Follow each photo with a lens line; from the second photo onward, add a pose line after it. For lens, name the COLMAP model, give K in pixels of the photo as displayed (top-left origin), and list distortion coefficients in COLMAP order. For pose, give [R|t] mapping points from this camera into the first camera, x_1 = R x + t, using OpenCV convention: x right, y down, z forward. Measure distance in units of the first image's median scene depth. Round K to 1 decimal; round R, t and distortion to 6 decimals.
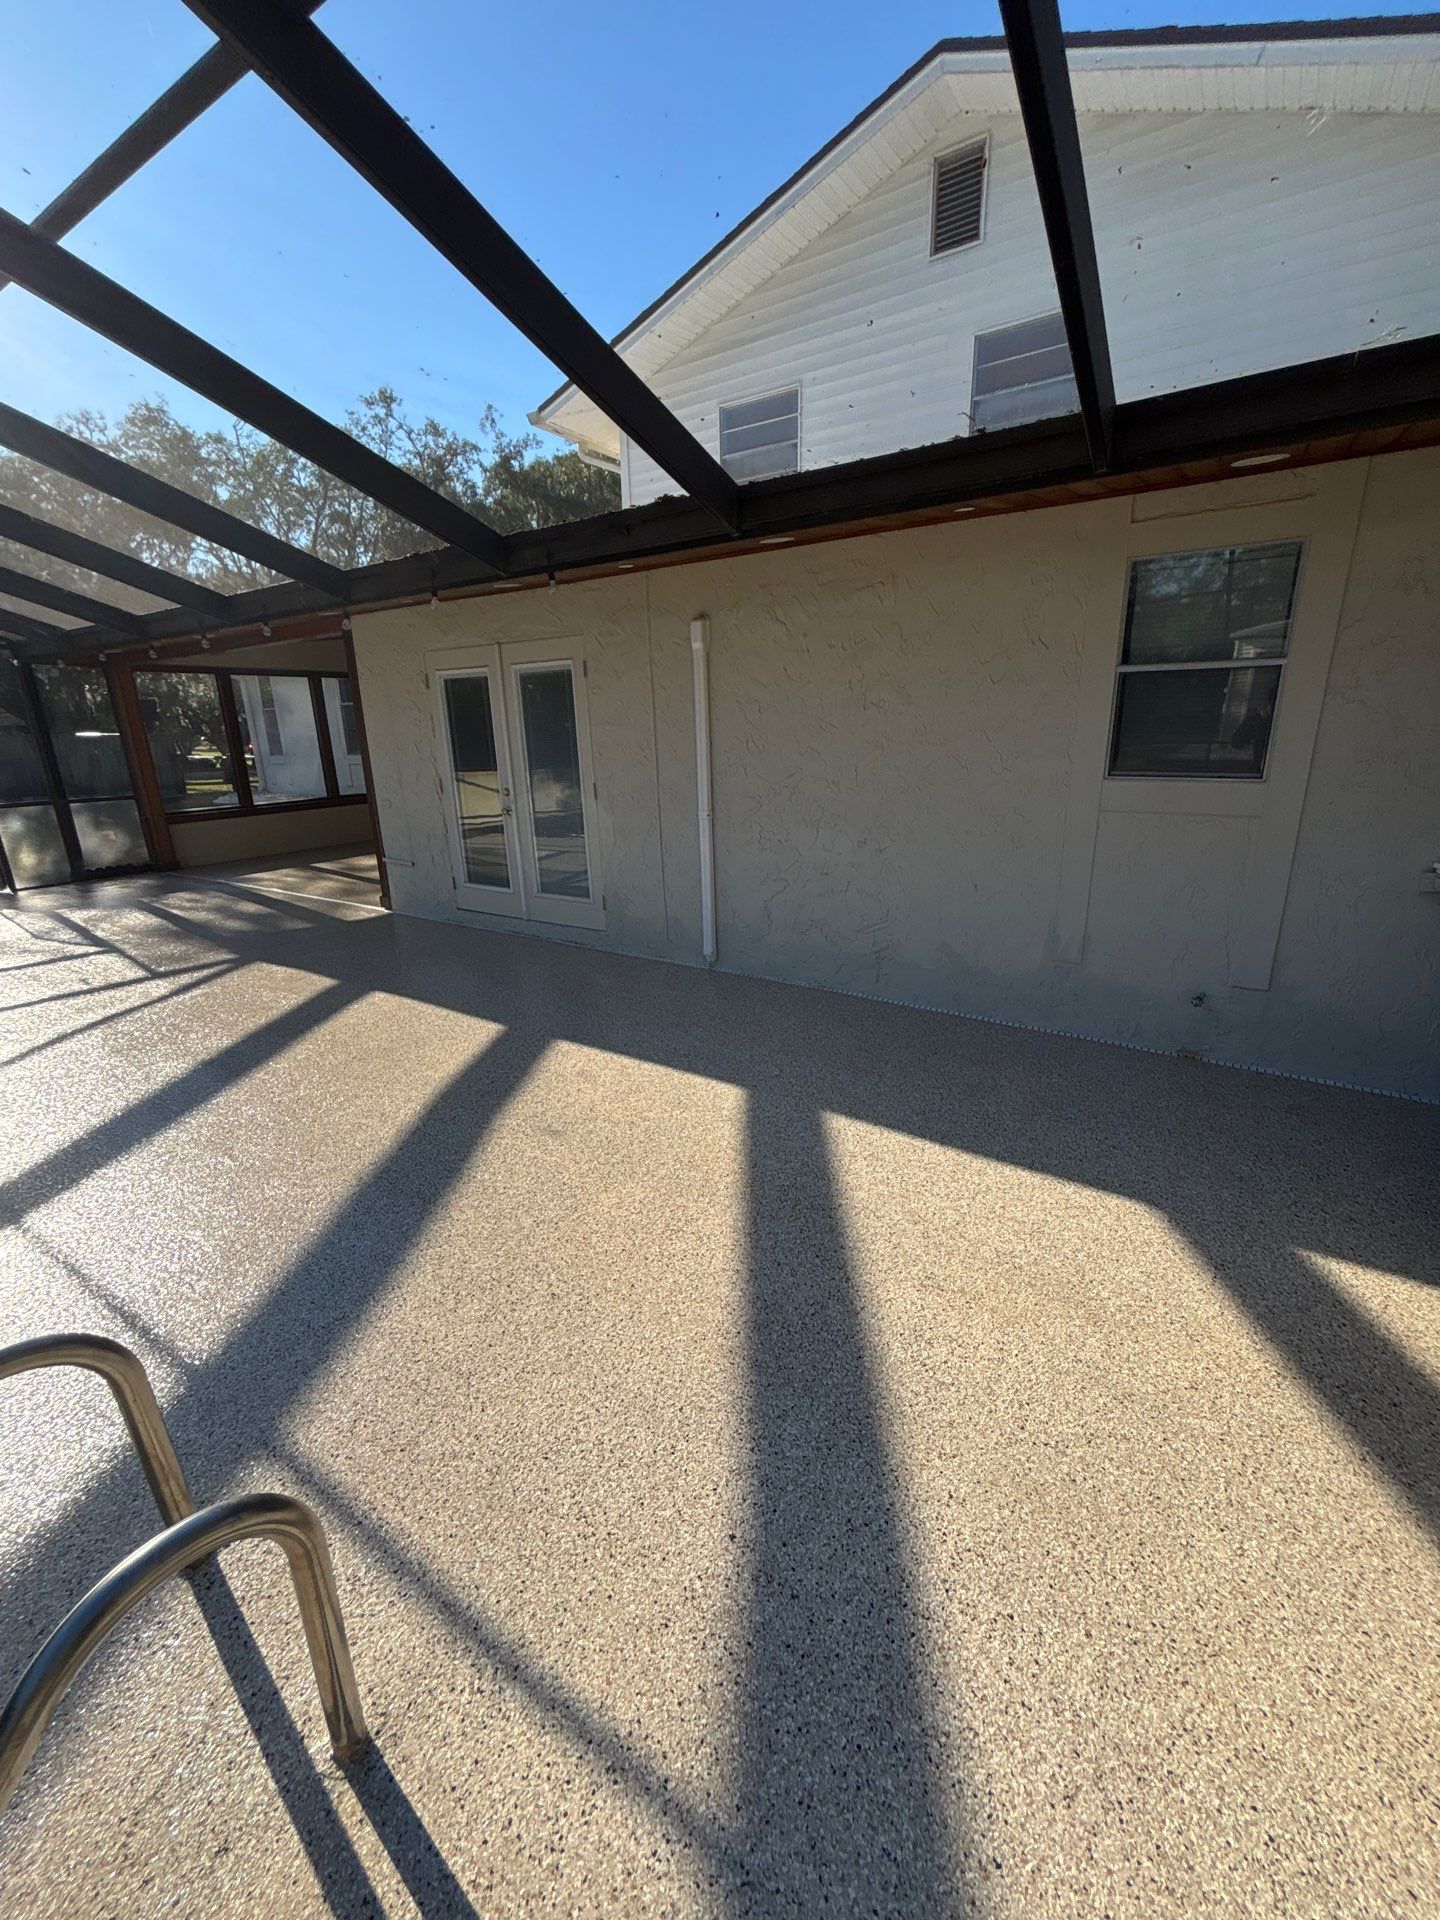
lens RADIAL K [[778.7, 0, 728.1], [0, 778.7, 956.1], [0, 0, 1]] dist [-0.006922, 0.005092]
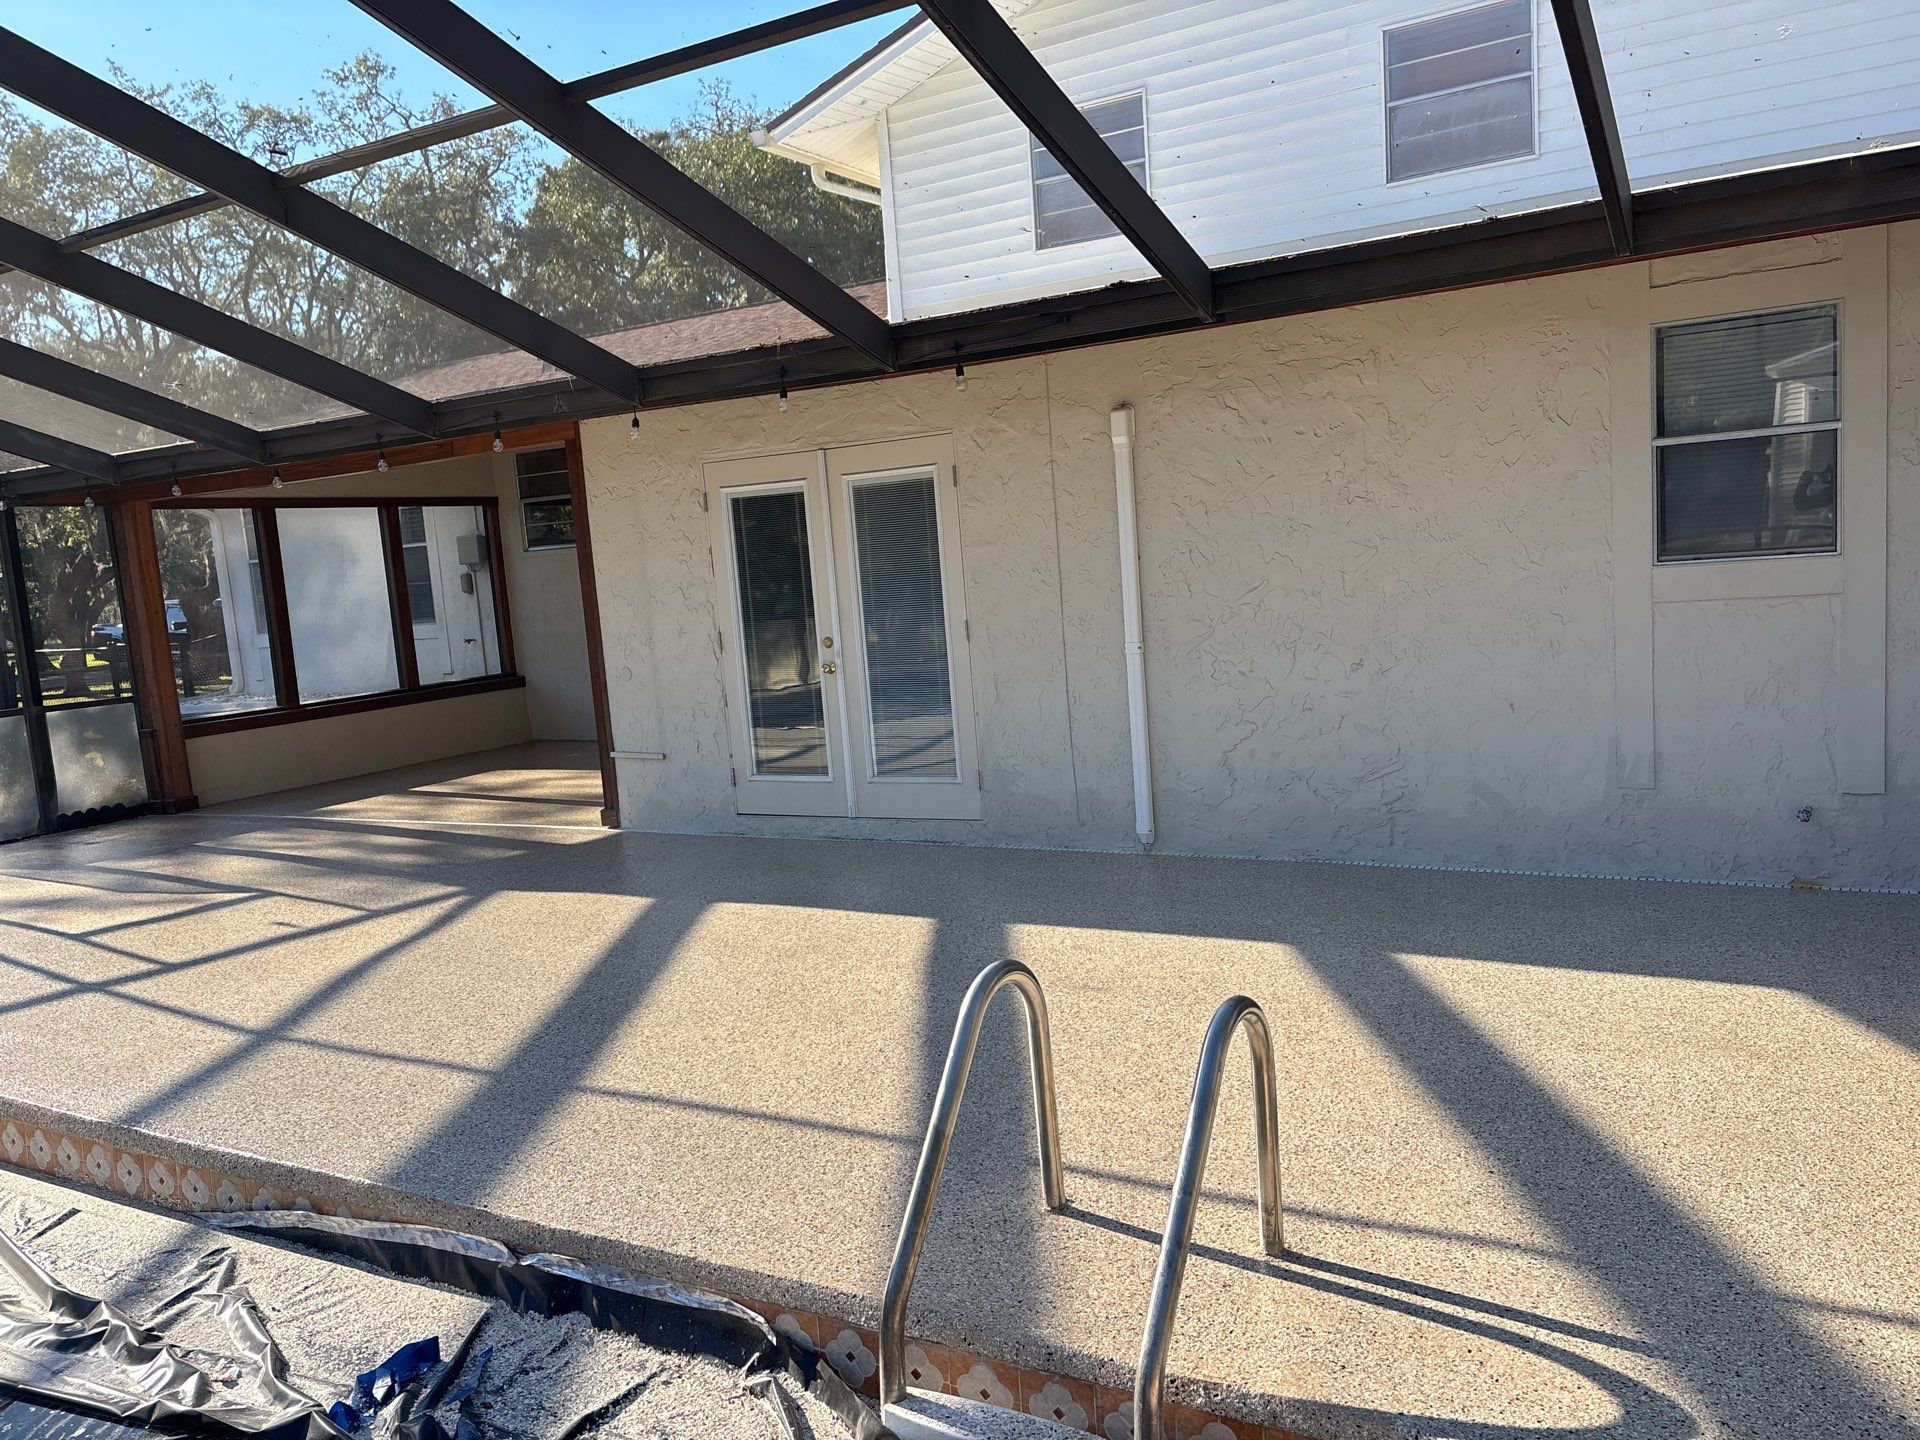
lens RADIAL K [[1430.5, 0, 972.0], [0, 1430.5, 723.1], [0, 0, 1]] dist [0.046534, -0.041516]
pose [[0.997490, -0.058459, 0.039949, -0.242355], [0.064402, 0.983546, -0.168786, 0.116114], [-0.029425, 0.170935, 0.984843, -0.365772]]
